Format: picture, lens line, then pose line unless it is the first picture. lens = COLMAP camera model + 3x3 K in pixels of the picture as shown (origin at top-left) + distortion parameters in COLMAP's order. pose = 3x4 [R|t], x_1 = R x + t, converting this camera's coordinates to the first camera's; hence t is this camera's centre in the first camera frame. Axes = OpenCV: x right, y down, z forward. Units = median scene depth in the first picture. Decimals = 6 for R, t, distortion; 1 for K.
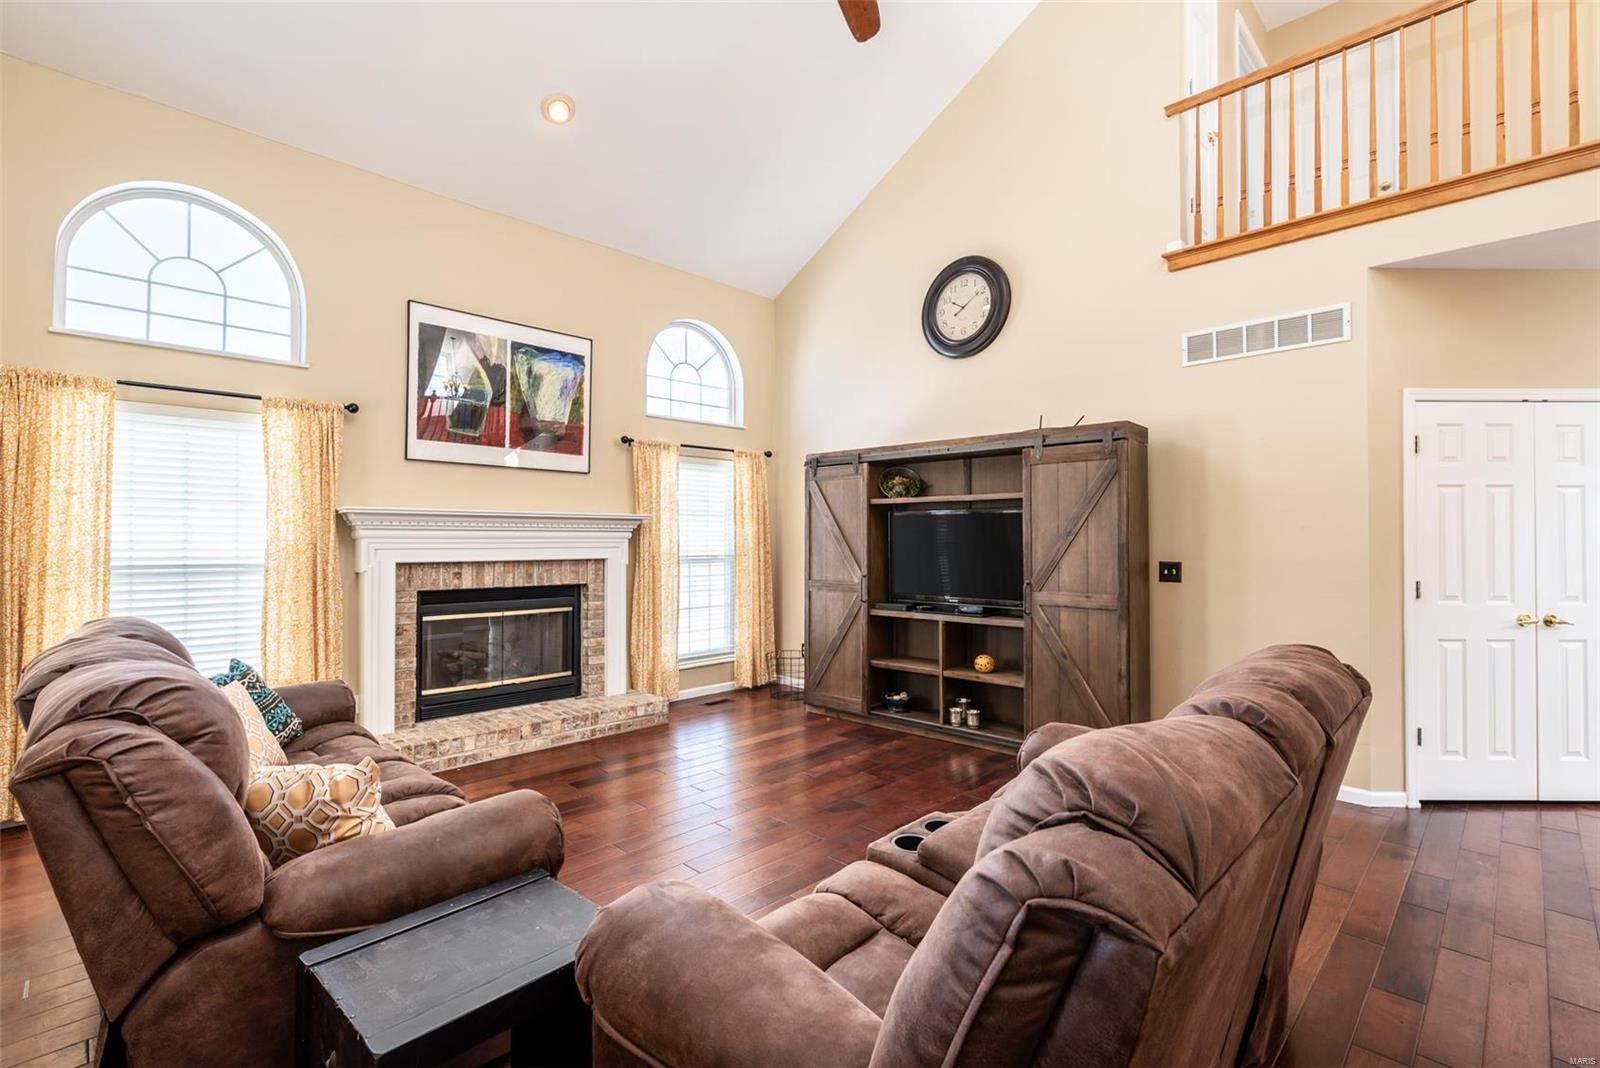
lens RADIAL K [[743.7, 0, 828.8], [0, 743.7, 522.5], [0, 0, 1]] dist [0.011263, 0.000131]
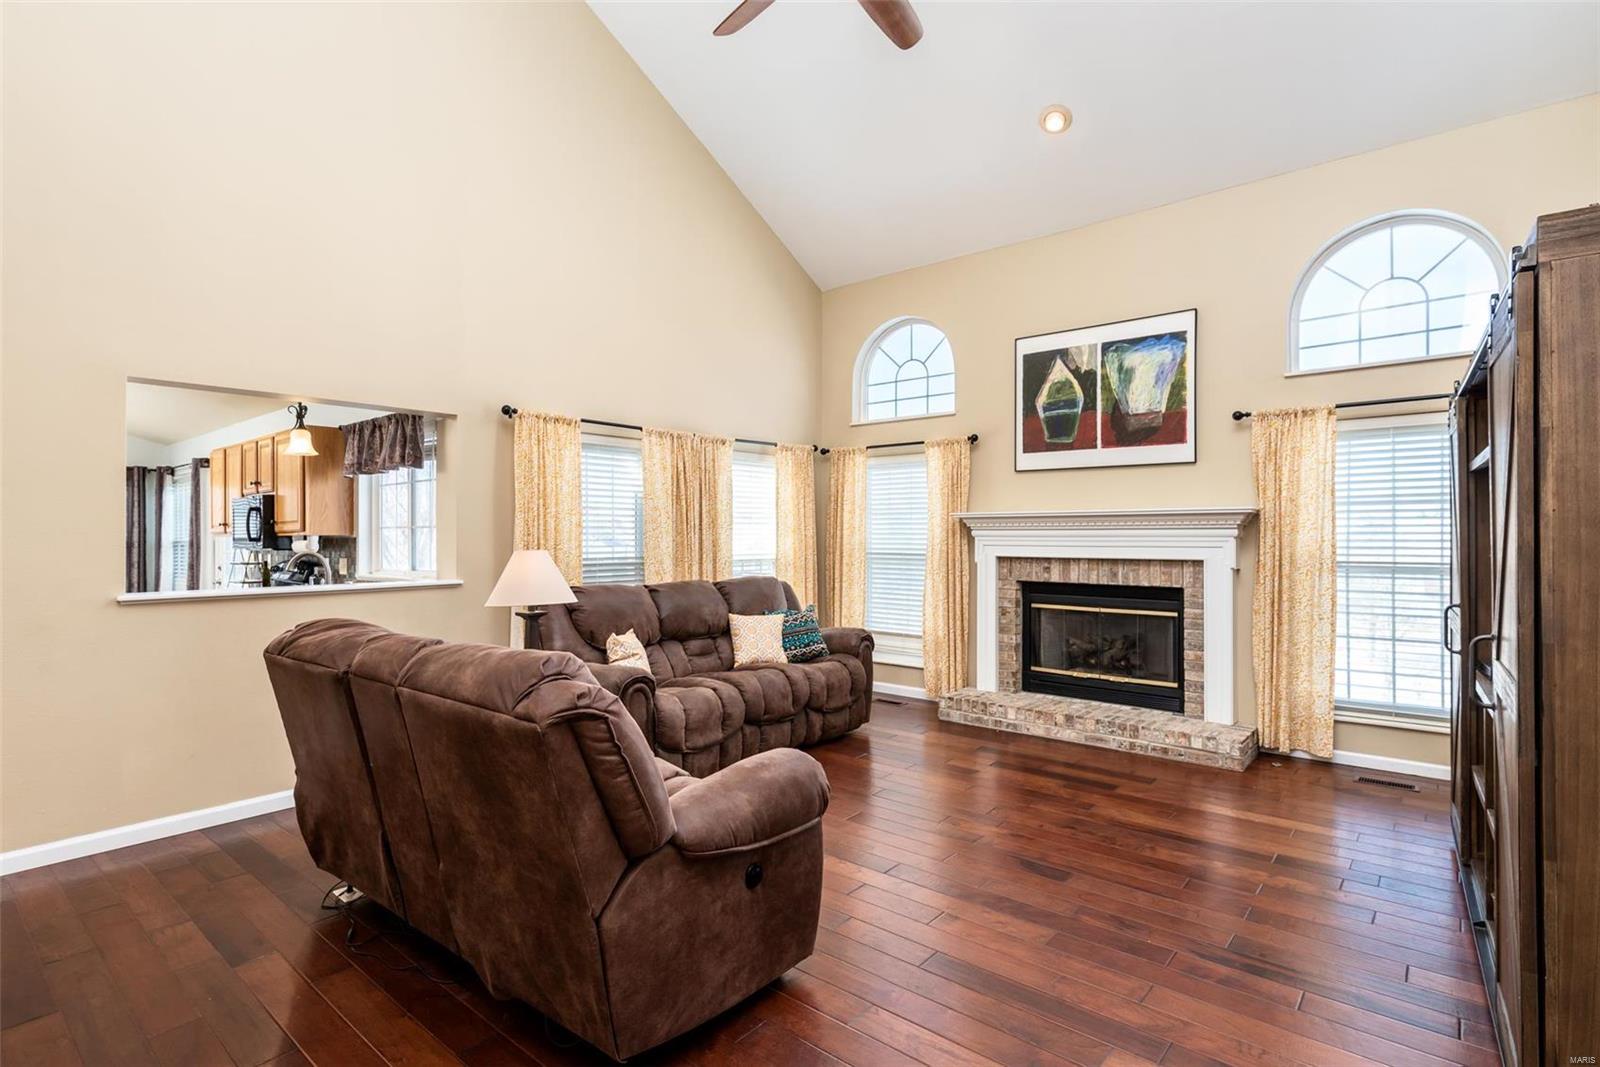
lens RADIAL K [[753.2, 0, 811.3], [0, 753.2, 543.6], [0, 0, 1]] dist [0.007102, 0.000136]
pose [[0.085034, -0.000542, -0.996378, 0.569709], [0.013783, 0.999905, 0.000632, 0.024435], [0.996283, -0.013787, 0.085033, 0.516590]]
